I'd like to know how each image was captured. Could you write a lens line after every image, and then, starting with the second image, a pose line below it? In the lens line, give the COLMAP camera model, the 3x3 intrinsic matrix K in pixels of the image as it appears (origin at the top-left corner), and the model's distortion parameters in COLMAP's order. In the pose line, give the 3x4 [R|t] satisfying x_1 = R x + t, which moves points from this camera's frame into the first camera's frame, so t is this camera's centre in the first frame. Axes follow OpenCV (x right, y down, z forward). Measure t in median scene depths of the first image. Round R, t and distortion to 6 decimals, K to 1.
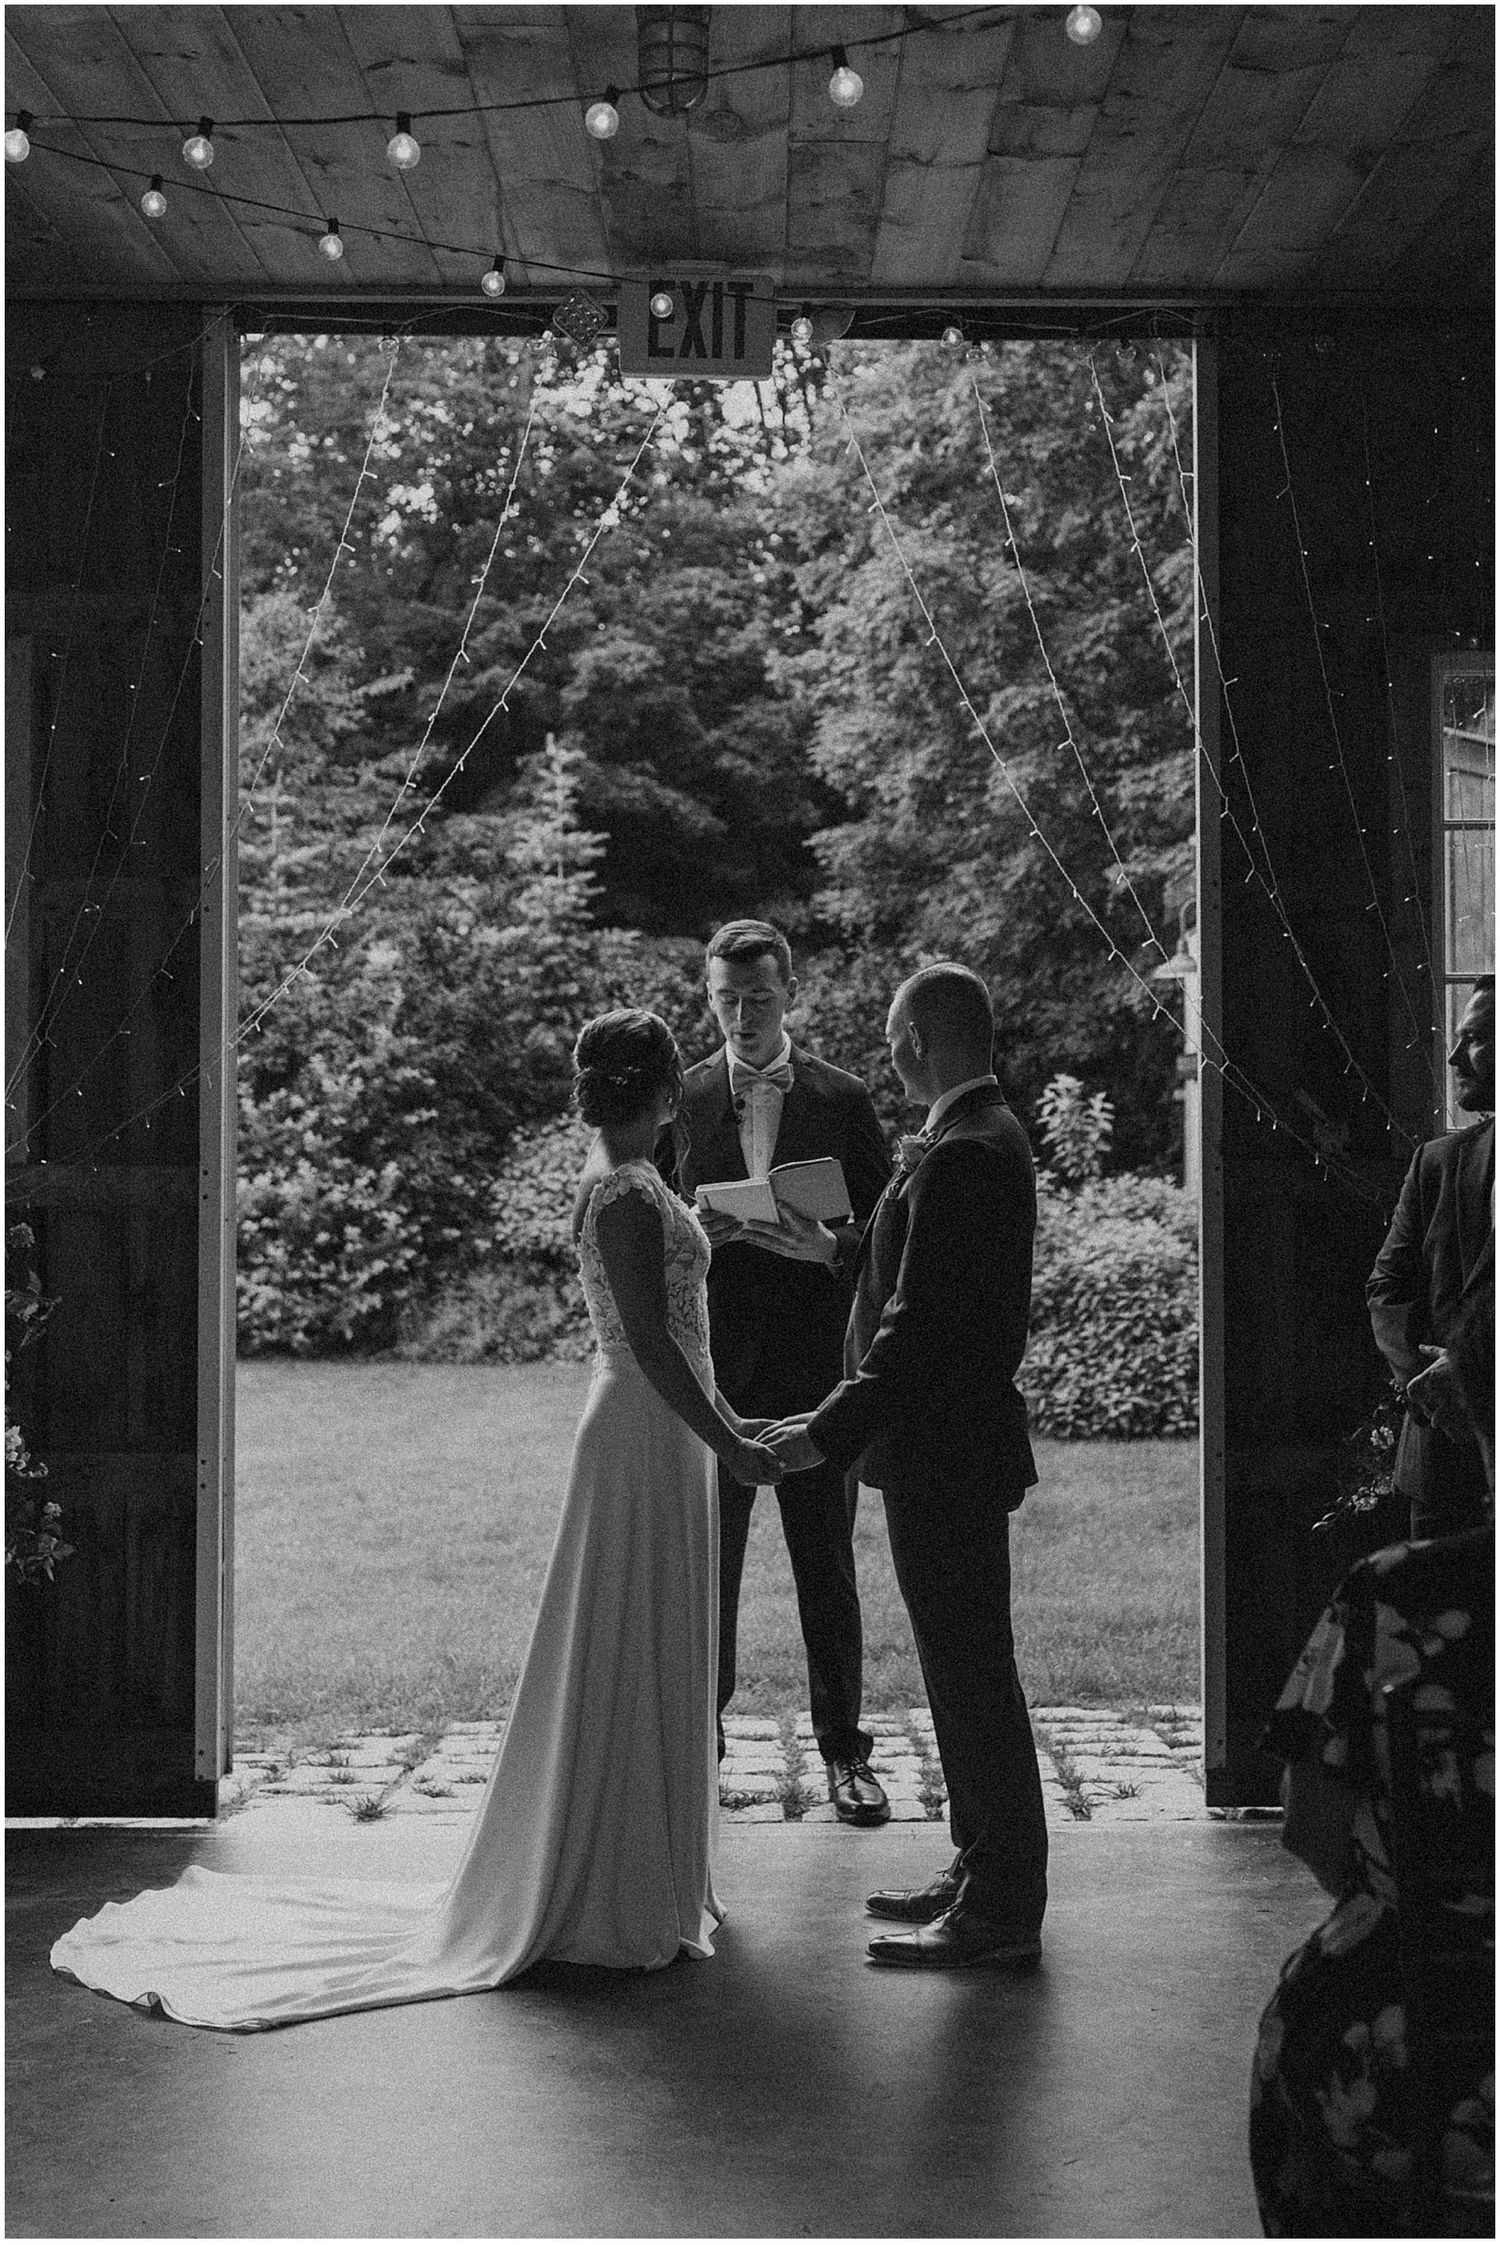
lens RADIAL K [[2302.5, 0, 750.0], [0, 2302.5, 1122.5], [0, 0, 1]] dist [0.005775, 0.005672]
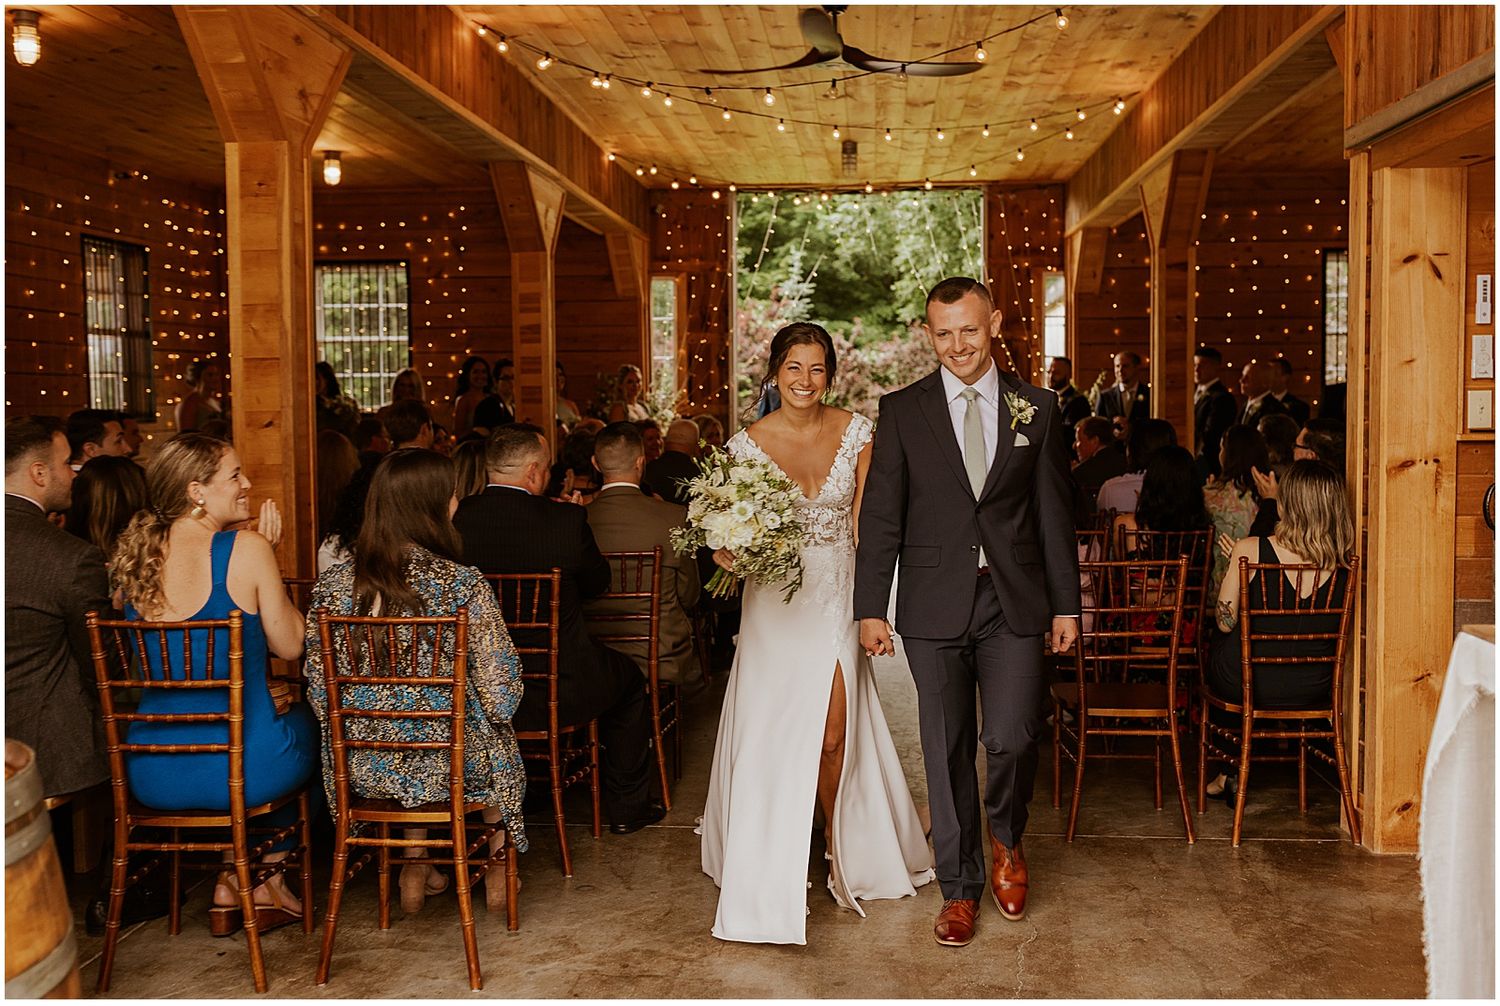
lens RADIAL K [[1477.5, 0, 742.8], [0, 1477.5, 521.2], [0, 0, 1]] dist [0.010548, 0.011453]
pose [[0.997123, -0.012952, -0.074688, -0.026851], [0.019203, 0.996316, 0.083583, 0.001333], [0.073330, -0.084776, 0.993698, -0.879433]]
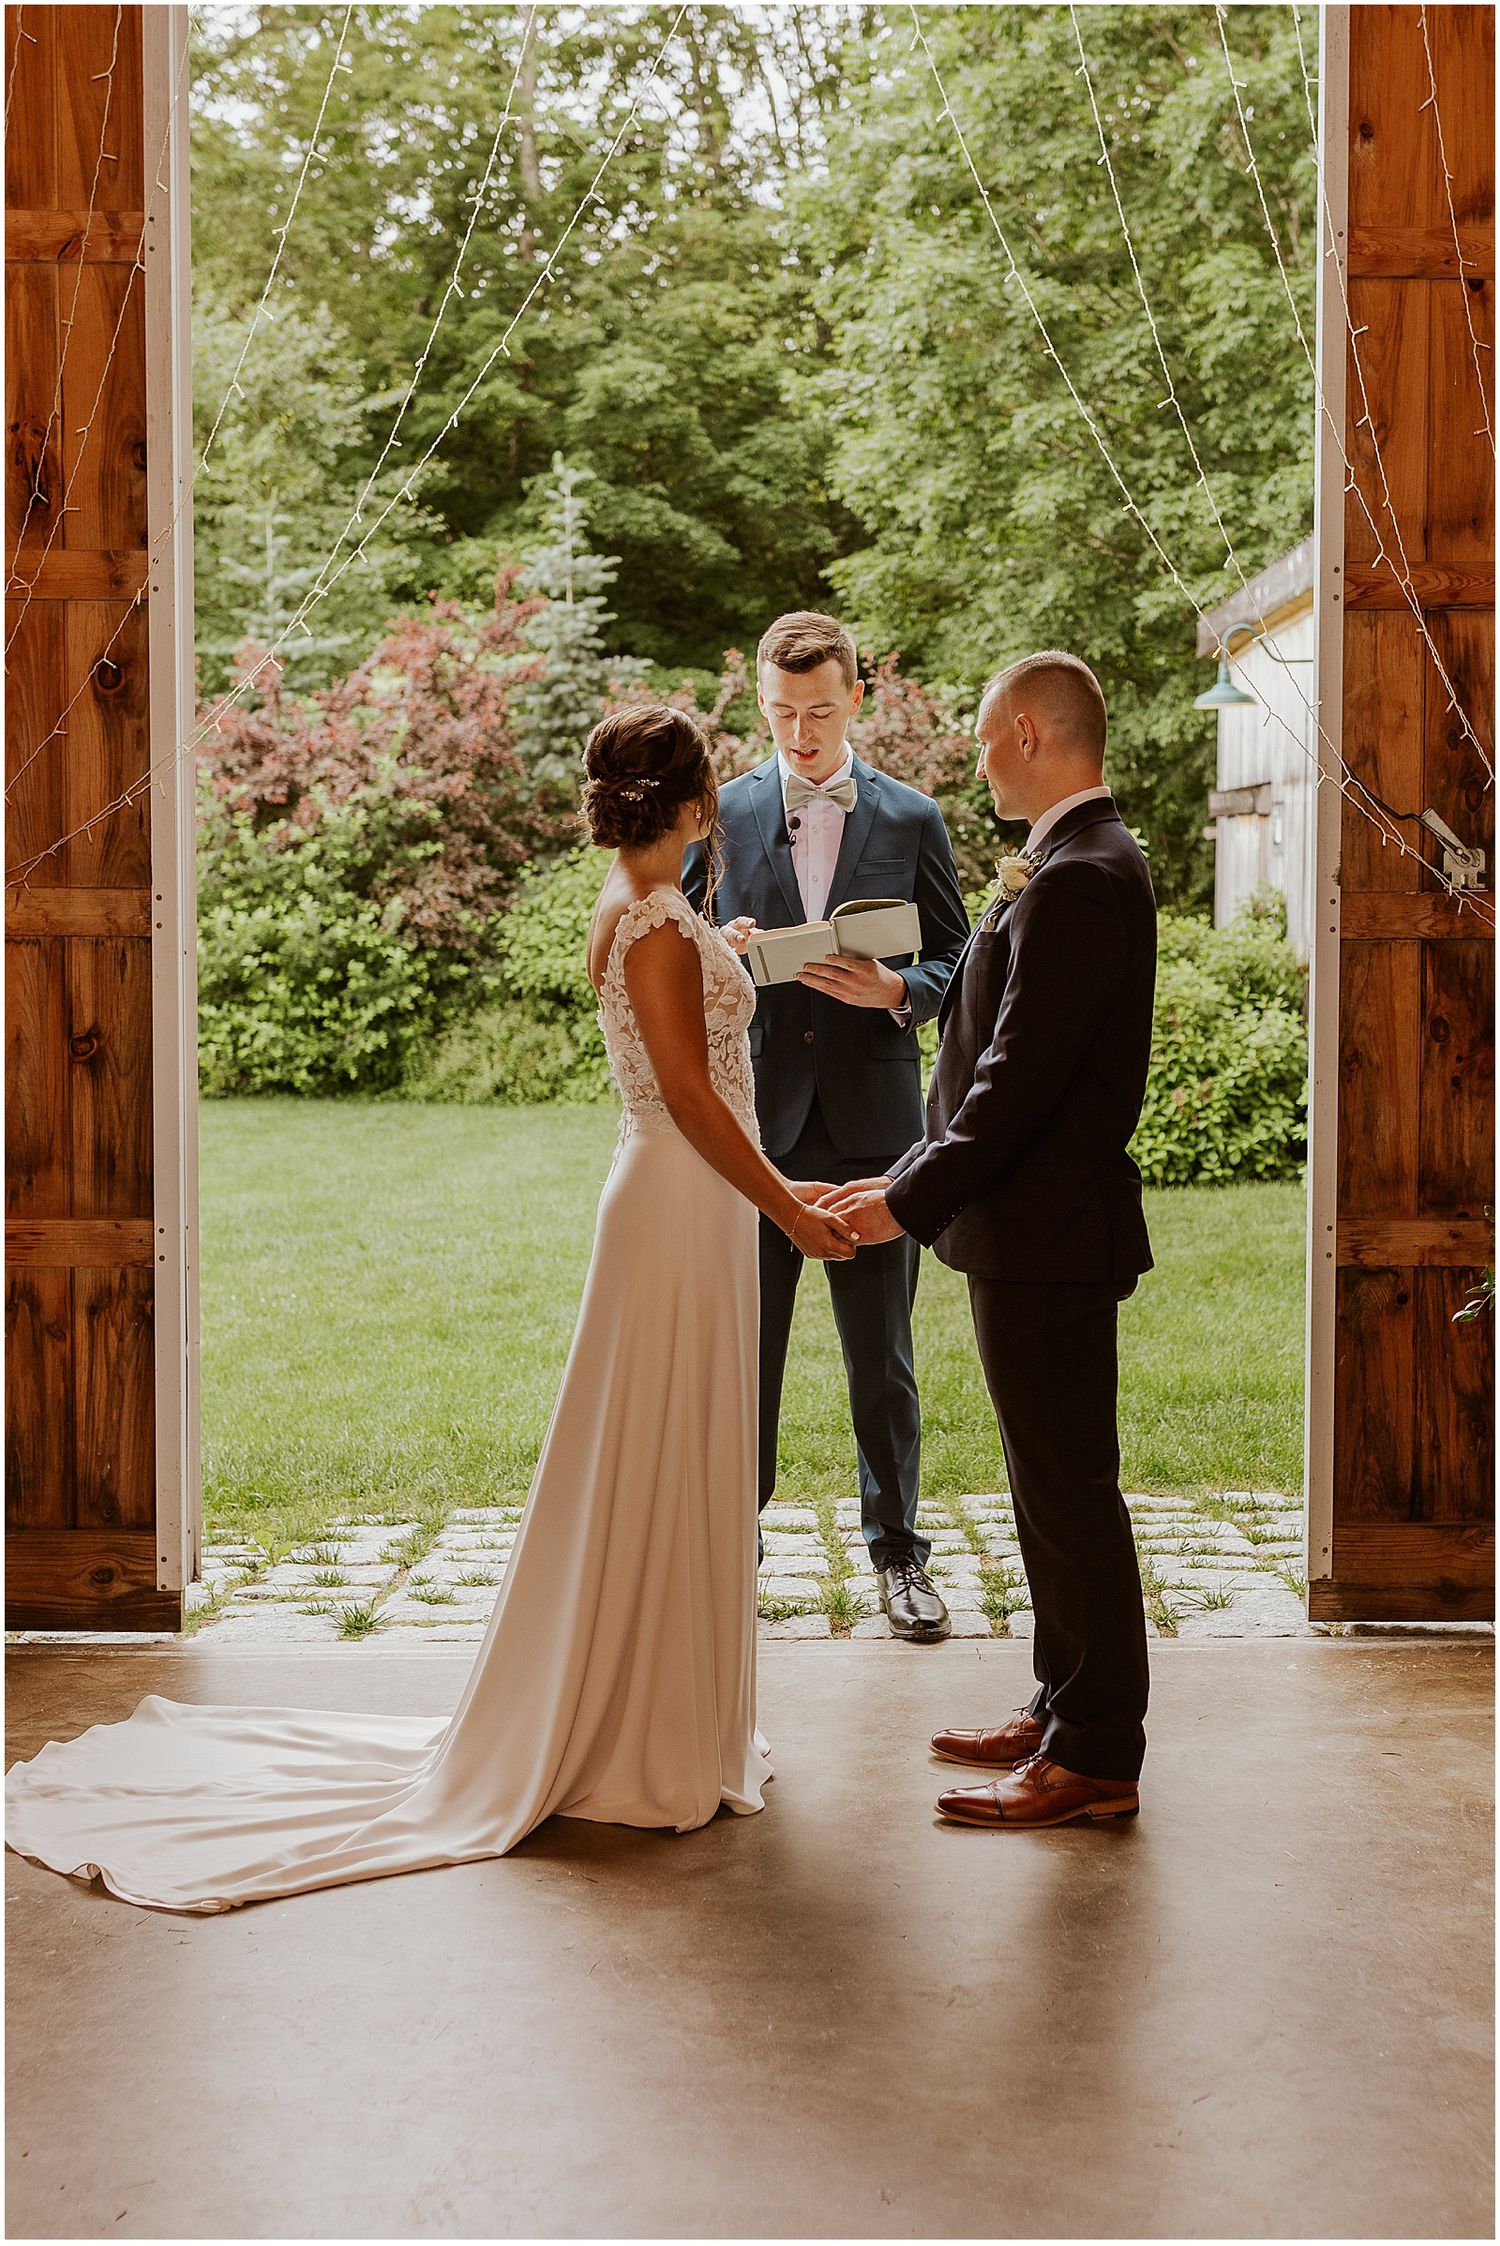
lens RADIAL K [[2212.4, 0, 853.4], [0, 2212.4, 1118.4], [0, 0, 1]] dist [0.010548, 0.011453]
pose [[0.998971, 0.003687, 0.045206, -0.004685], [-0.008778, 0.993561, 0.112956, 0.003020], [-0.044498, -0.113237, 0.992571, 0.054357]]
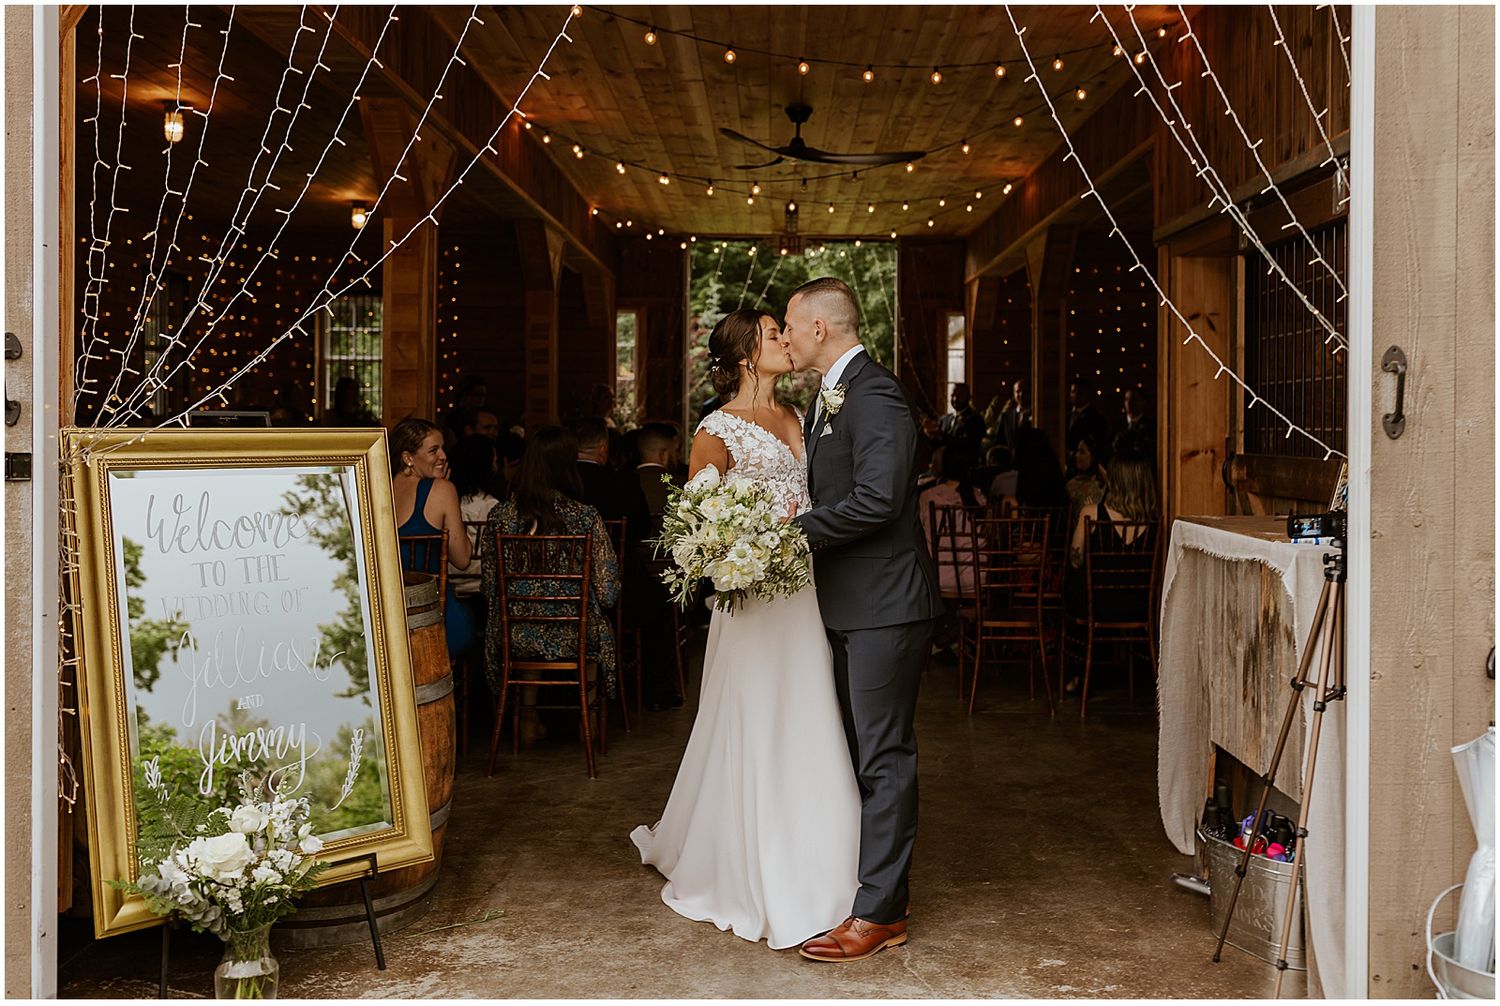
lens RADIAL K [[1538.4, 0, 750.0], [0, 1538.4, 503.0], [0, 0, 1]] dist [0.005775, 0.005672]
pose [[0.999973, -0.005660, 0.004772, -0.062593], [0.005412, 0.998711, 0.050463, 0.011434], [-0.005052, -0.050435, 0.998715, -1.107131]]
